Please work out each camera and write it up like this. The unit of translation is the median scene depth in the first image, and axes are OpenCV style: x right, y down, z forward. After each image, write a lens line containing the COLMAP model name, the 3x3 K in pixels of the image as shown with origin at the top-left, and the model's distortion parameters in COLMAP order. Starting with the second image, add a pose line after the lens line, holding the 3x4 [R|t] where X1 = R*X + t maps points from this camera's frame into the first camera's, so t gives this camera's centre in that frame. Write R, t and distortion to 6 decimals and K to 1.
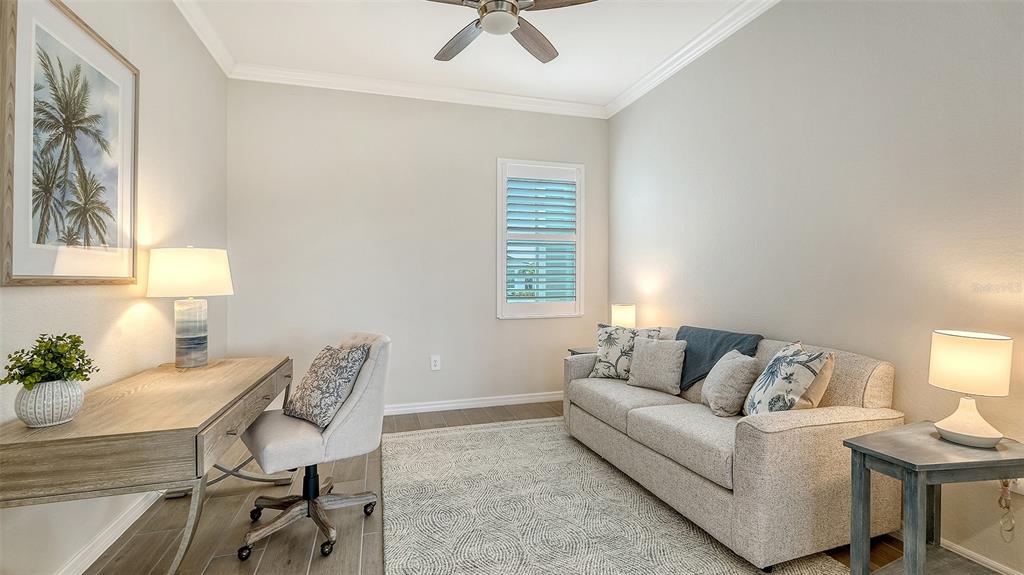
lens RADIAL K [[441.1, 0, 511.2], [0, 441.1, 281.3], [0, 0, 1]] dist [0.010758, 0.000429]
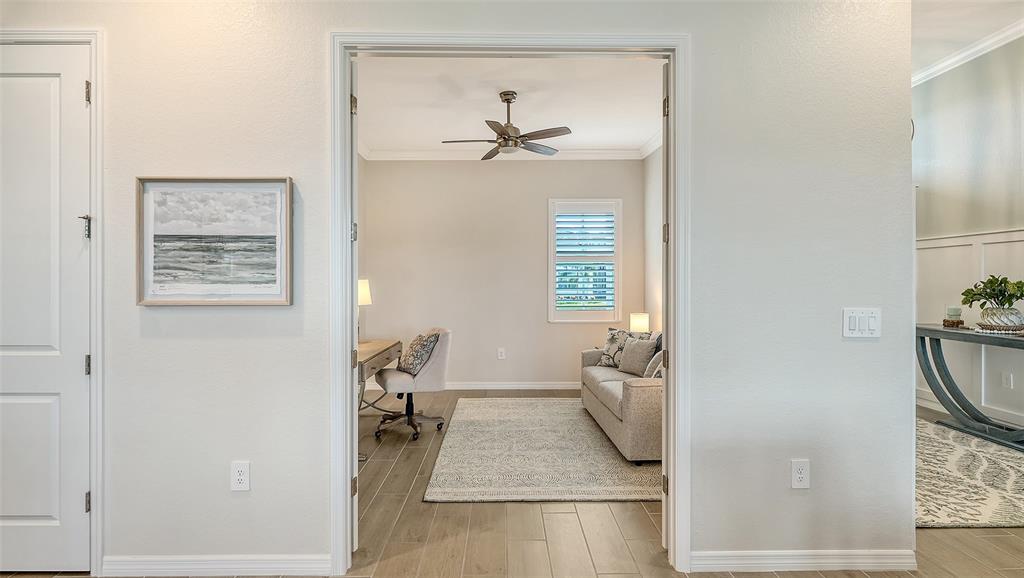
lens RADIAL K [[512.8, 0, 510.9], [0, 512.8, 287.3], [0, 0, 1]] dist [-0.001881, -0.001497]
pose [[0.961640, 0.007815, -0.274203, 0.479126], [-0.004053, 0.999890, 0.014286, -0.068283], [0.274284, -0.012627, 0.961566, -0.833537]]
